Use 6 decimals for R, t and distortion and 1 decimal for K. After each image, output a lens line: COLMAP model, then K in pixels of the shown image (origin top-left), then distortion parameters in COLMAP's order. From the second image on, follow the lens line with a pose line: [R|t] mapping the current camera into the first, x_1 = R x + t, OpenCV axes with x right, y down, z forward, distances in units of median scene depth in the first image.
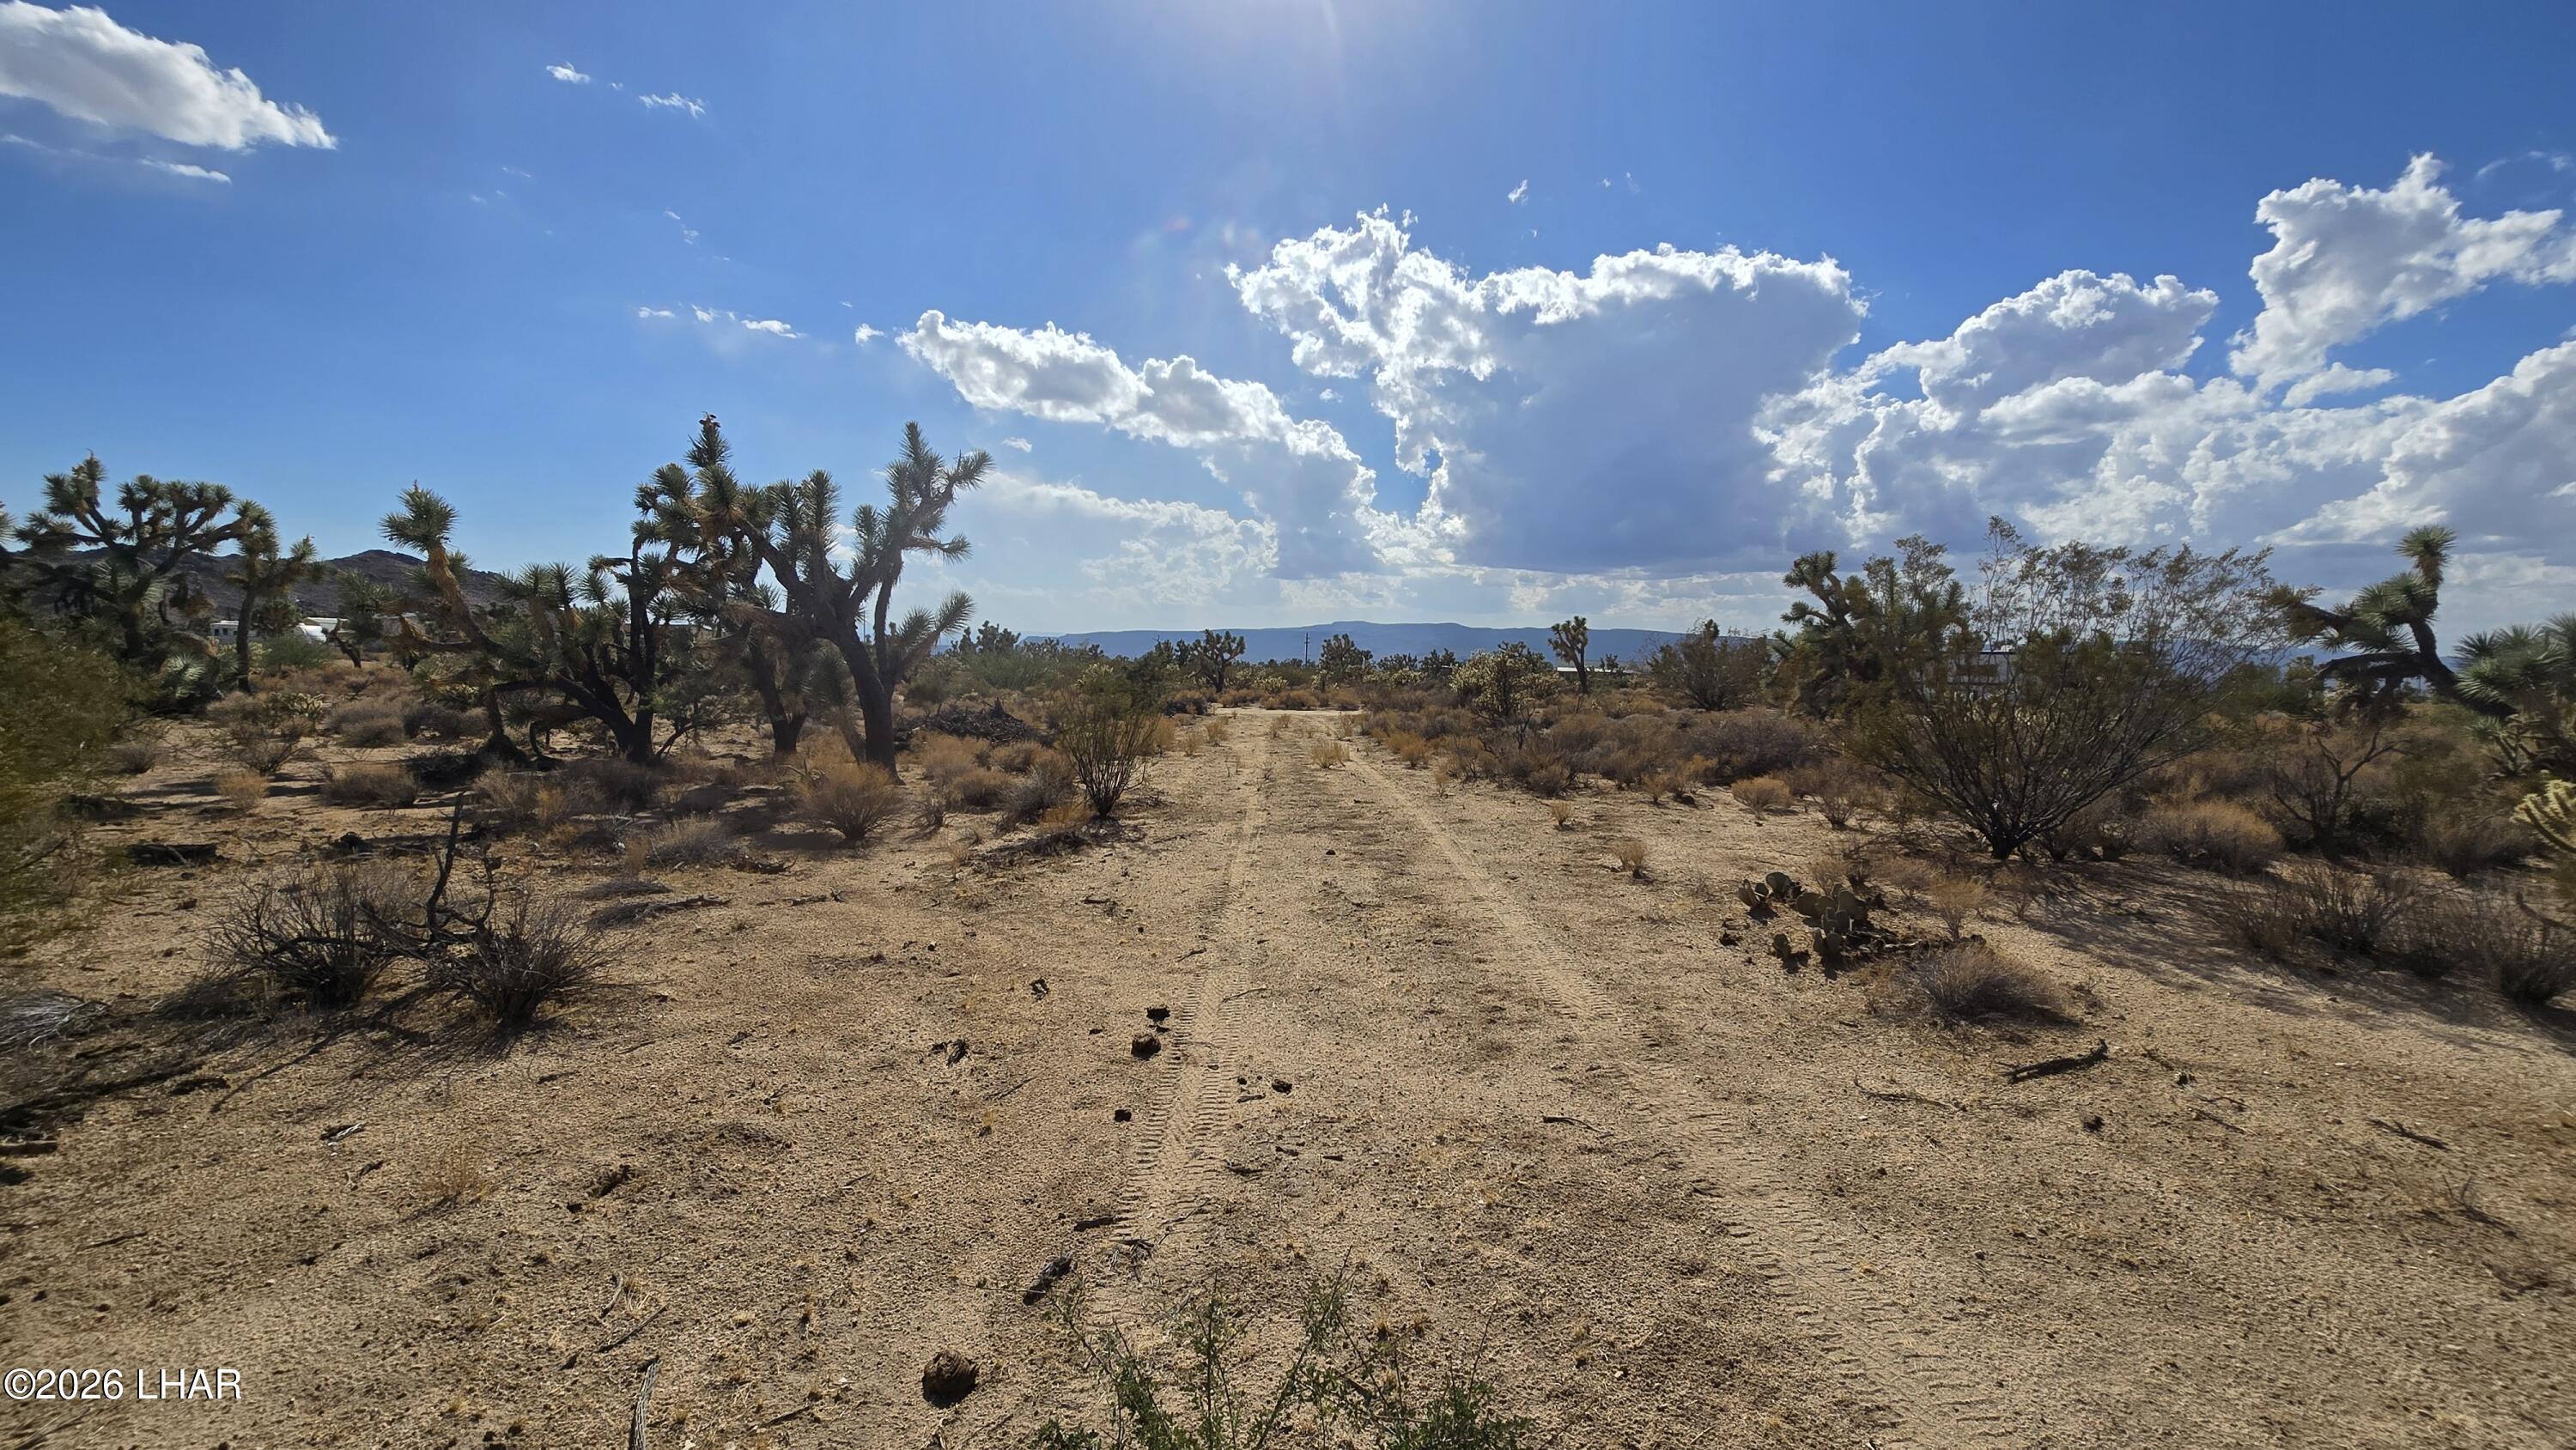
lens RADIAL K [[1051.1, 0, 1277.7], [0, 1051.1, 726.3], [0, 0, 1]] dist [-0.017081, 0.004157]
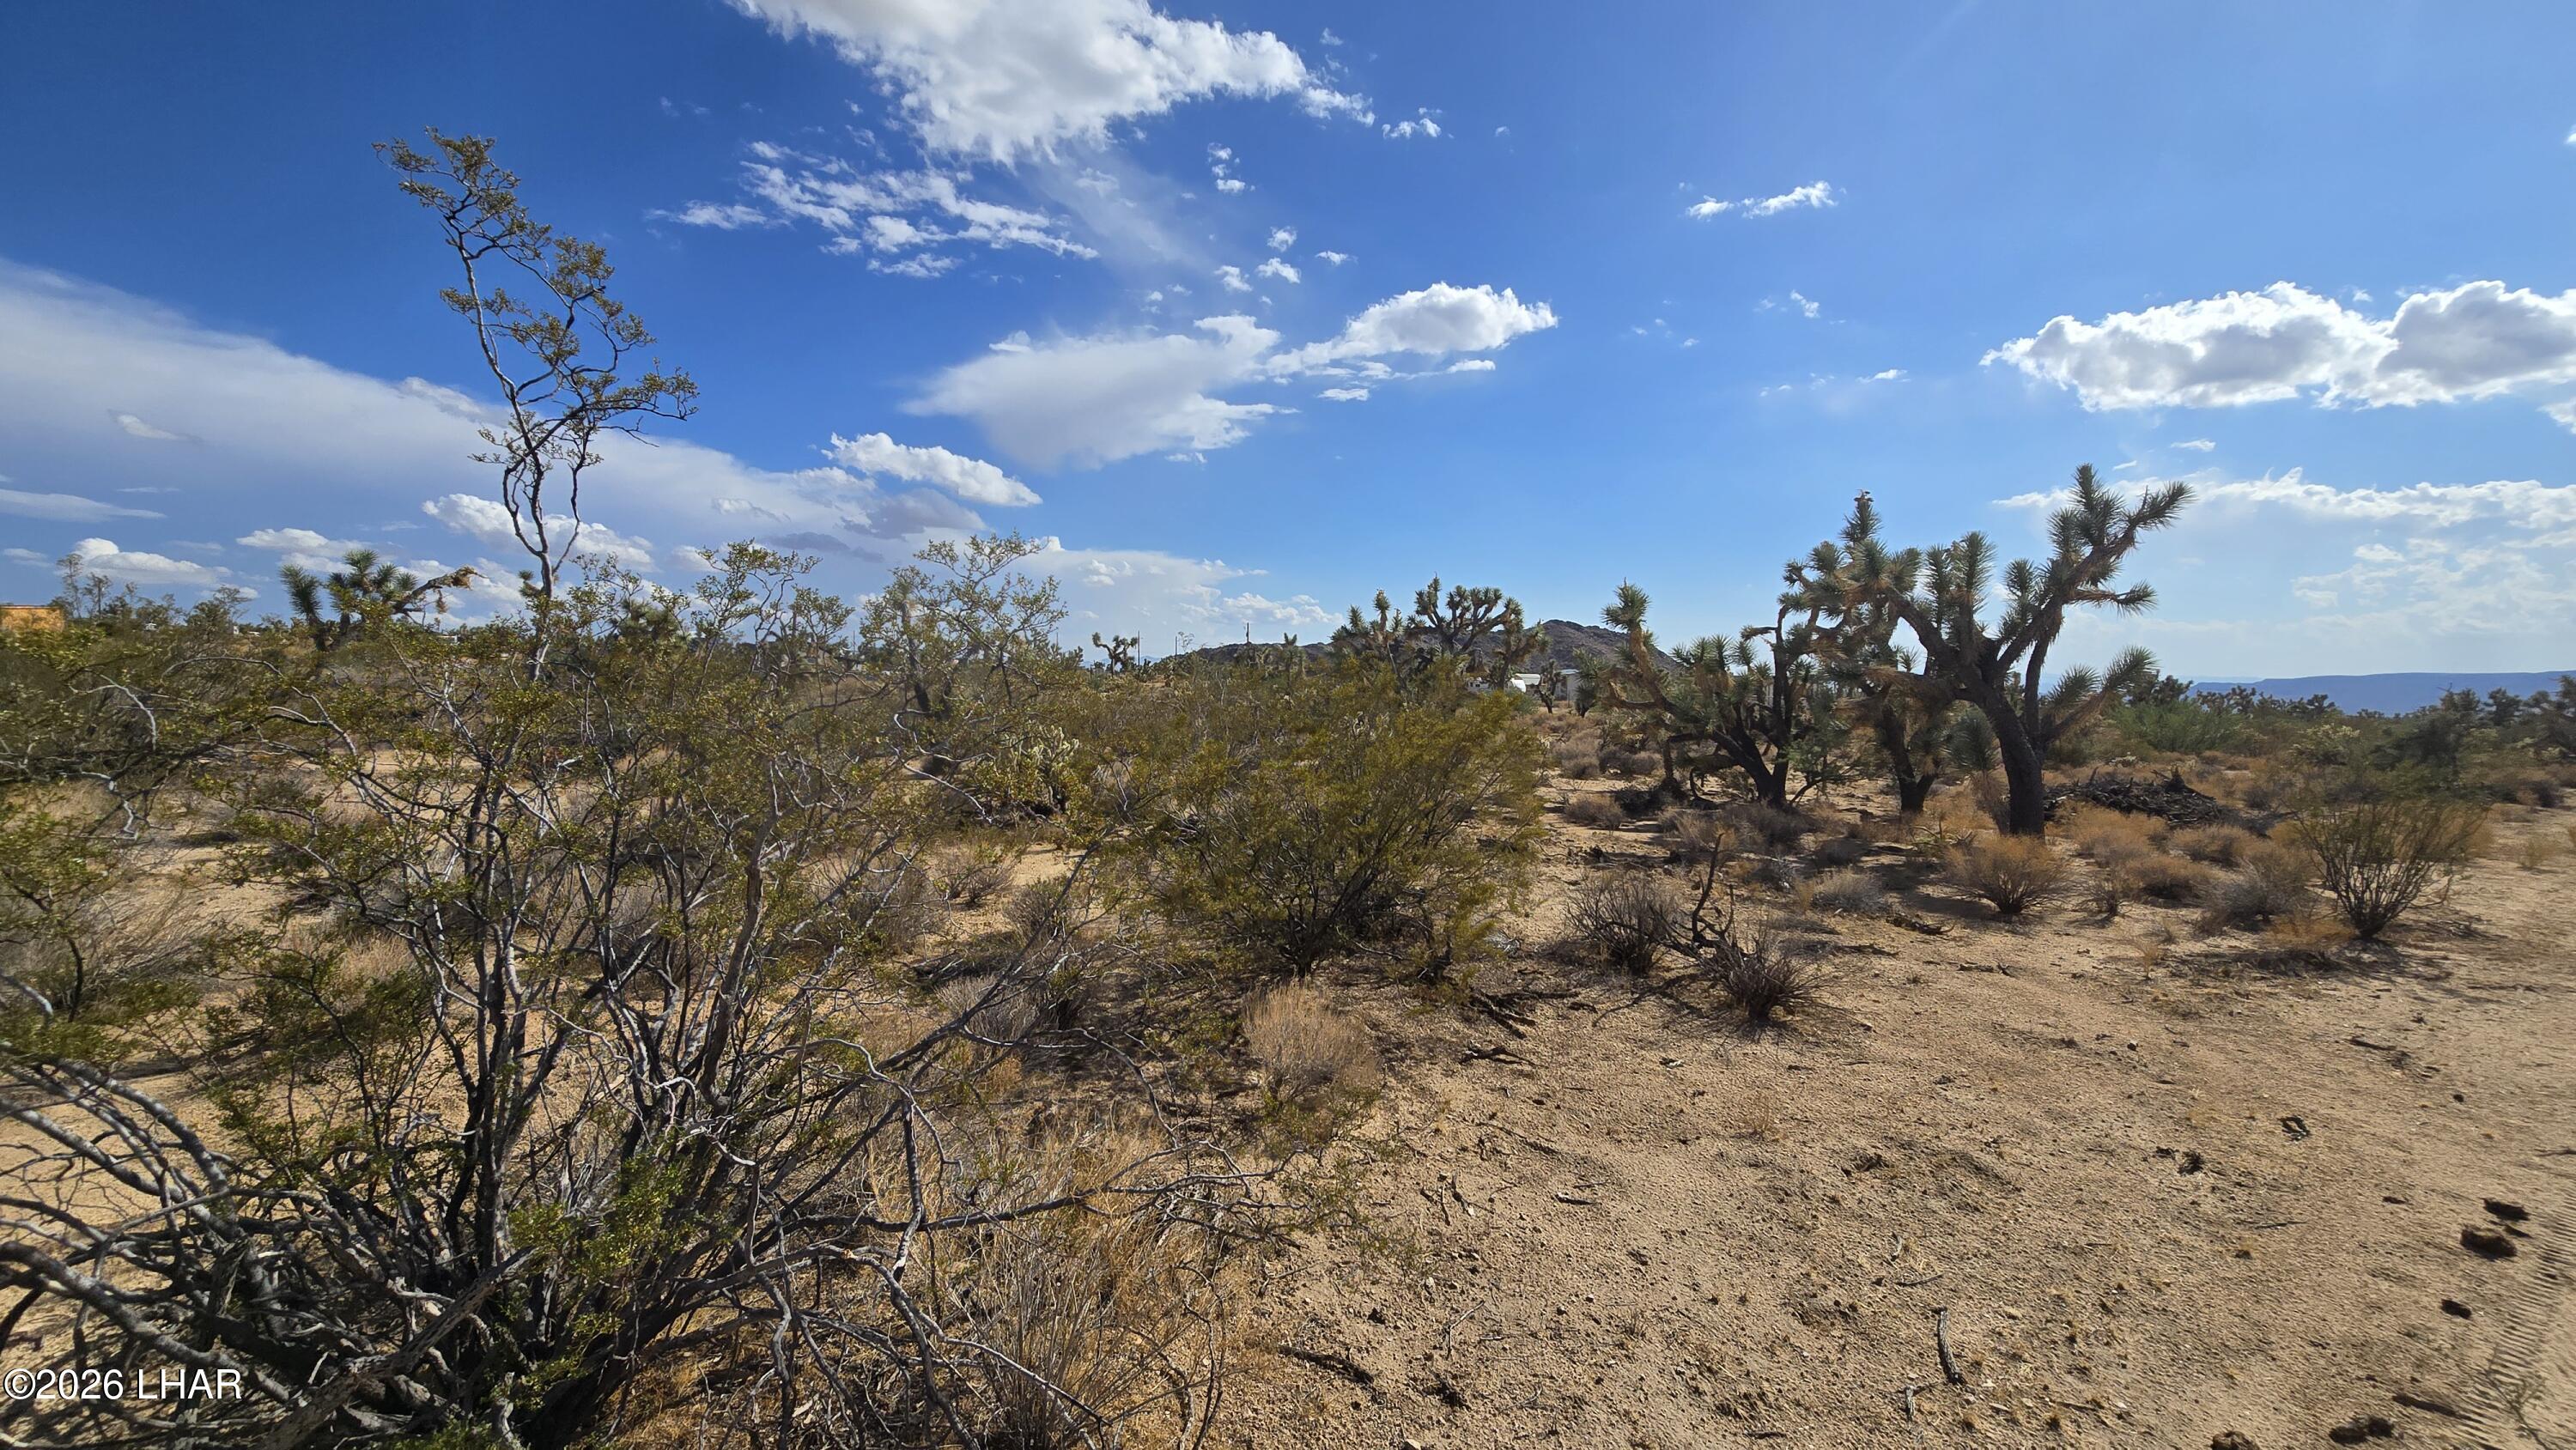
lens RADIAL K [[1051.1, 0, 1272.6], [0, 1051.1, 716.4], [0, 0, 1]] dist [-0.017081, 0.004157]
pose [[0.575184, 0.021231, -0.817749, -0.008973], [-0.064599, 0.997720, -0.019534, -0.009140], [0.815469, 0.064061, 0.575244, -0.099479]]
